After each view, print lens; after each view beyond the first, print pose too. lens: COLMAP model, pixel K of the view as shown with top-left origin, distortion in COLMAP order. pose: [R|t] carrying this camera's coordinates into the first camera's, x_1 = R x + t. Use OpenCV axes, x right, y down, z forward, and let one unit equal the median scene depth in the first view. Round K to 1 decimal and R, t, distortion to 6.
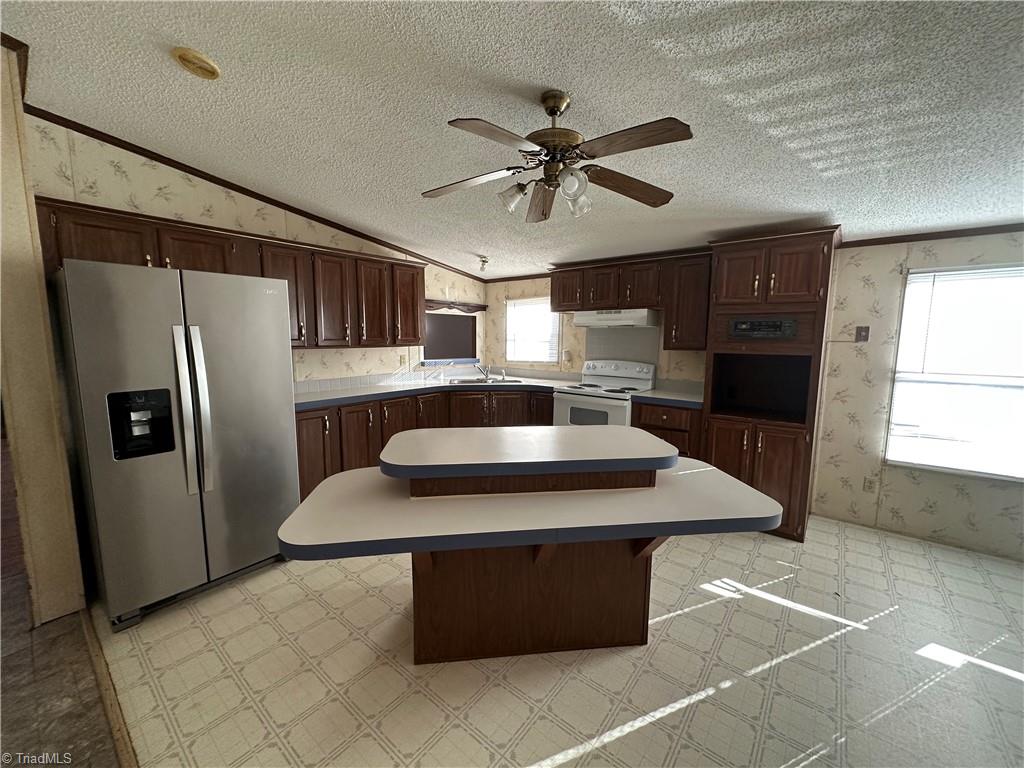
lens RADIAL K [[407.5, 0, 511.0], [0, 407.5, 383.9], [0, 0, 1]] dist [-0.000990, 0.000134]
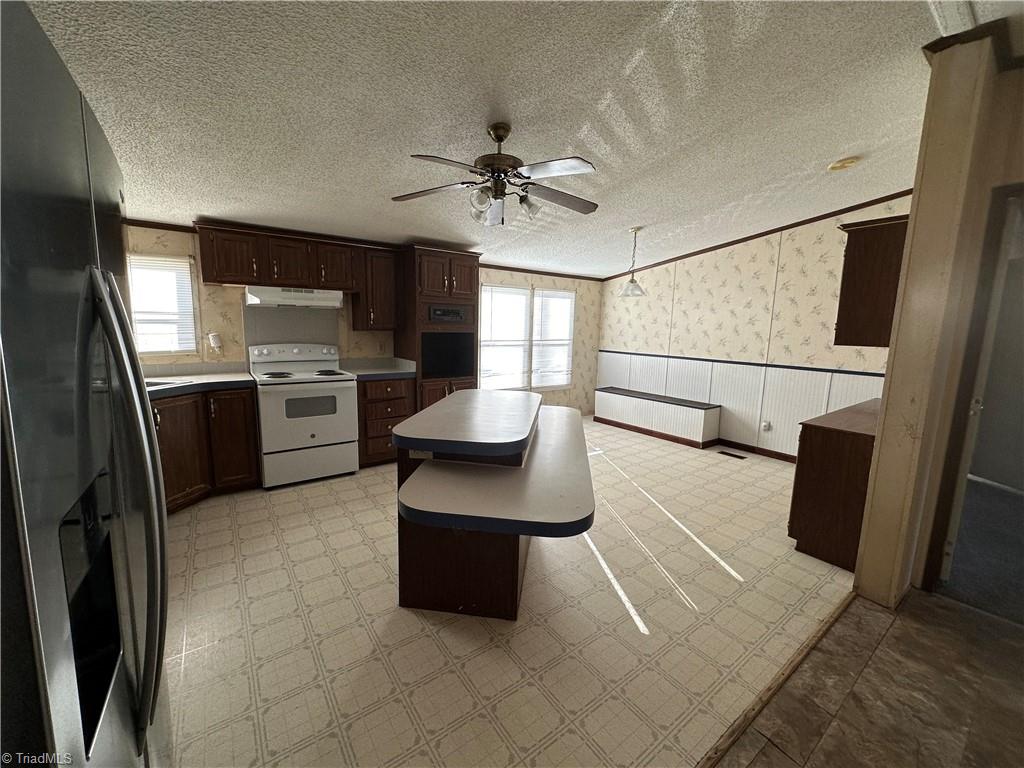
lens RADIAL K [[407.5, 0, 511.0], [0, 407.5, 383.9], [0, 0, 1]] dist [-0.000990, 0.000134]
pose [[0.256104, -0.138857, 0.956624, -0.544279], [0.096405, 0.988364, 0.117655, -0.030799], [-0.961830, 0.062091, 0.266511, 0.310324]]
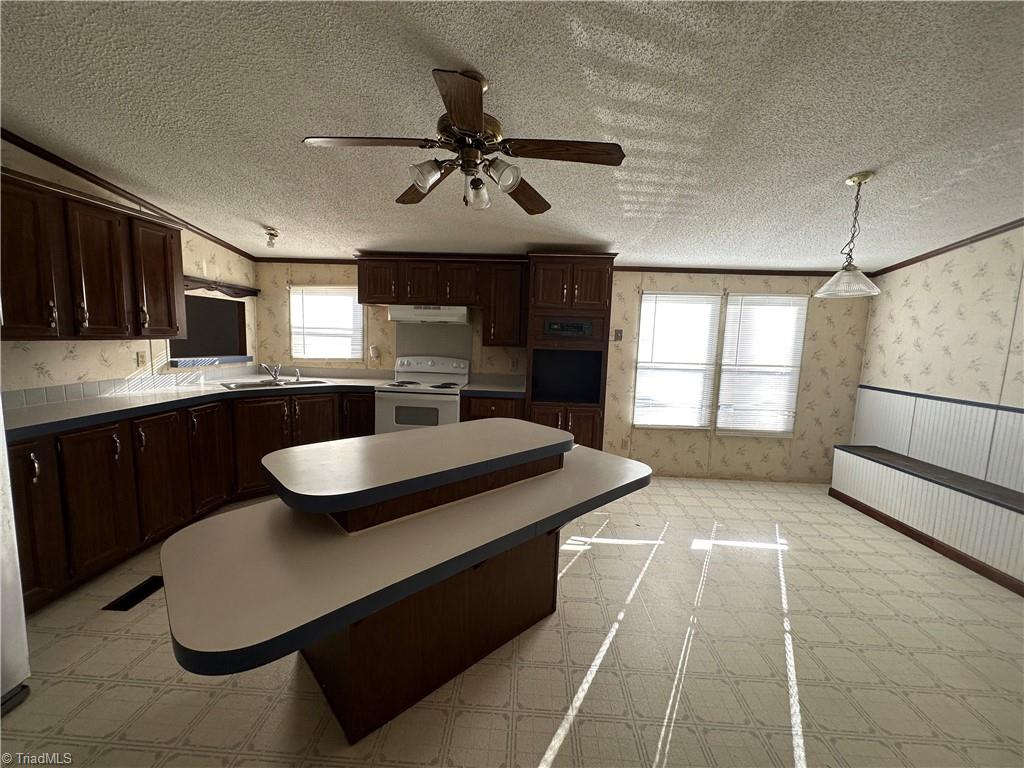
lens RADIAL K [[407.5, 0, 511.0], [0, 407.5, 383.9], [0, 0, 1]] dist [-0.000990, 0.000134]
pose [[0.806617, -0.049152, 0.589027, -0.189045], [0.044805, 0.998754, 0.021985, -0.003843], [-0.589374, 0.008658, 0.807814, 0.082346]]
